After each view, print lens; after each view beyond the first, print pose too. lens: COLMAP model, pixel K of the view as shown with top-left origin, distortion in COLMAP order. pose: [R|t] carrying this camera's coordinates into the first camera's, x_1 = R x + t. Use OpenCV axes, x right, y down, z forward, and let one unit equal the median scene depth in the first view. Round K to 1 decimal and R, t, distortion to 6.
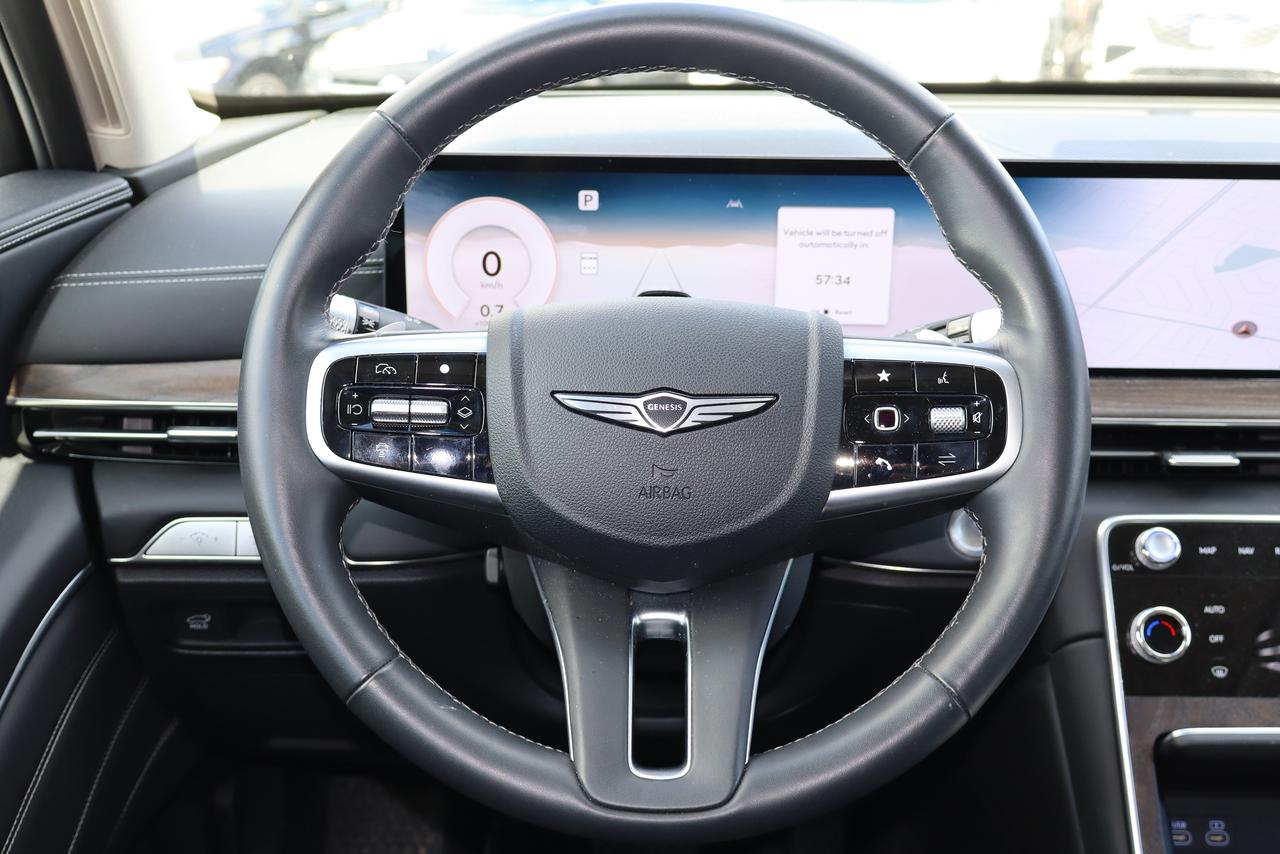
lens RADIAL K [[1480.7, 0, 640.0], [0, 1480.7, 427.0], [0, 0, 1]] dist [0.033015, -0.541867]
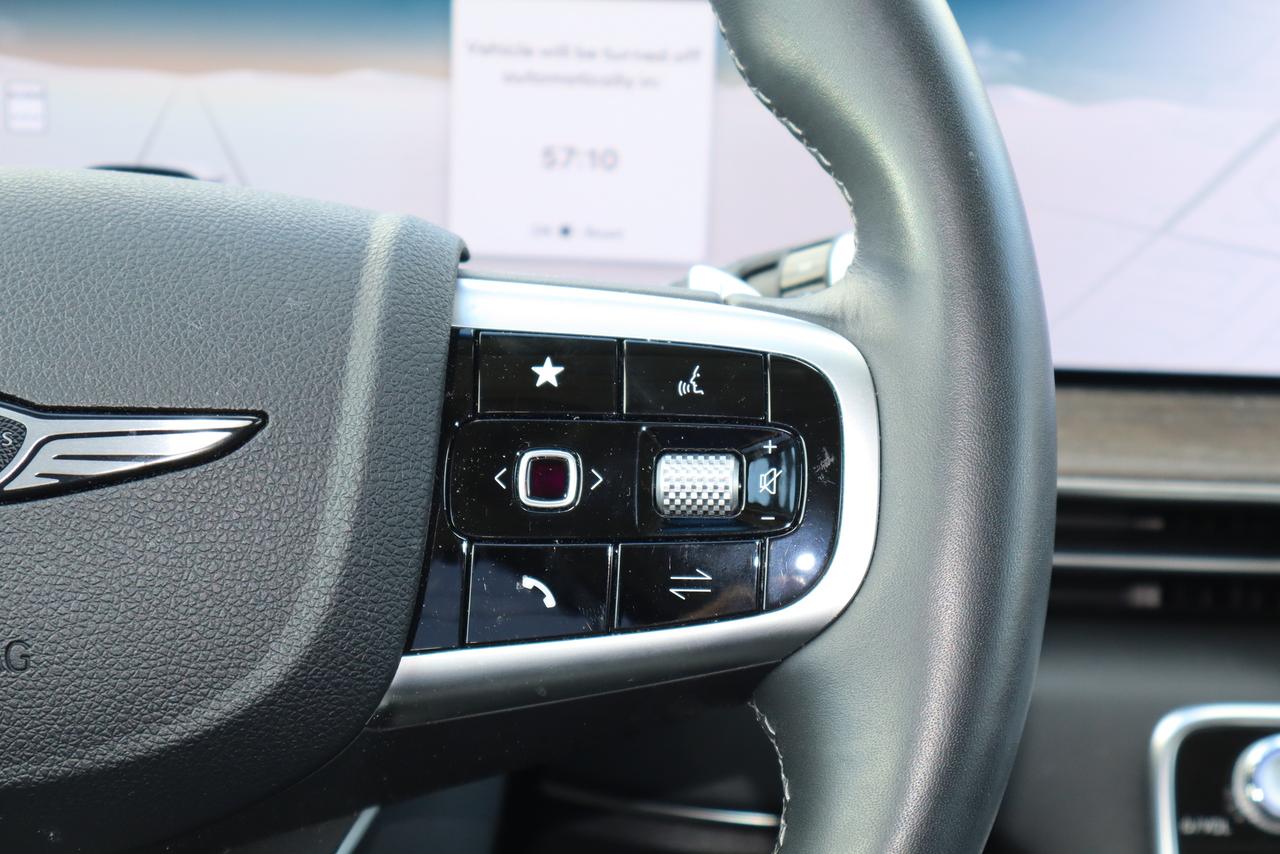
lens RADIAL K [[2687.7, 0, 640.0], [0, 2687.7, 427.0], [0, 0, 1]] dist [-0.049909, 0.166484]
pose [[0.998912, 0.023245, 0.040428, 0.160075], [-0.022565, 0.999597, -0.017212, -0.007676], [-0.040812, 0.016282, 0.999034, 0.268422]]
